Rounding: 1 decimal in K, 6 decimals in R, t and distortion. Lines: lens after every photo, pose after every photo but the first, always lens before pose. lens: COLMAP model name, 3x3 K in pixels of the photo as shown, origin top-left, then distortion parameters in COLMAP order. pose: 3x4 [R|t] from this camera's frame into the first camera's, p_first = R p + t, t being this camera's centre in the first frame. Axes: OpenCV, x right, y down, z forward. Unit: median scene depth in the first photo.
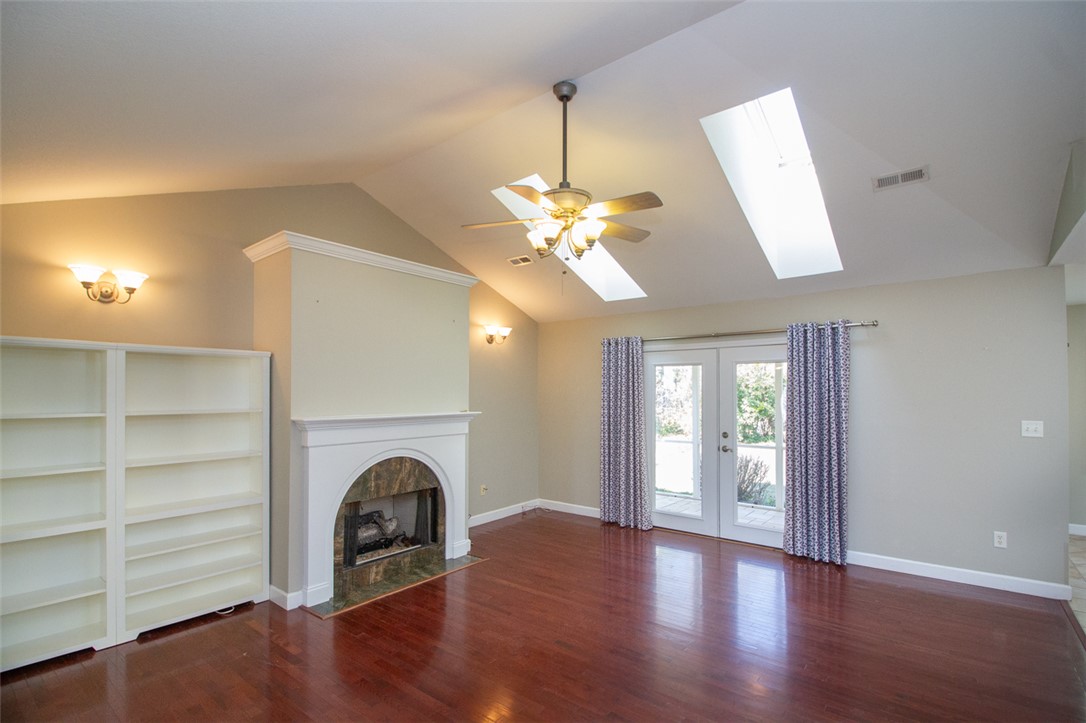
lens RADIAL K [[506.1, 0, 567.5], [0, 506.1, 382.3], [0, 0, 1]] dist [-0.002215, -0.005752]
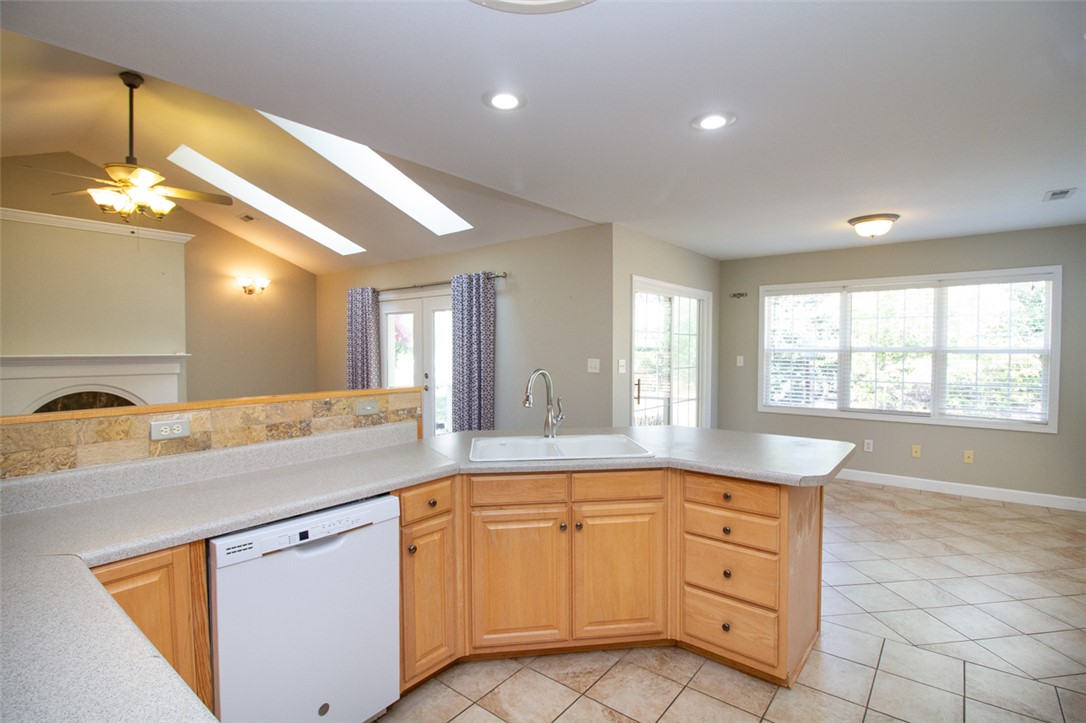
lens RADIAL K [[506.1, 0, 546.6], [0, 506.1, 356.9], [0, 0, 1]] dist [-0.002215, -0.005752]
pose [[0.999897, -0.000329, -0.014372, 0.681954], [0.000918, 0.999159, 0.040989, 0.019614], [0.014346, -0.040998, 0.999056, -0.129425]]
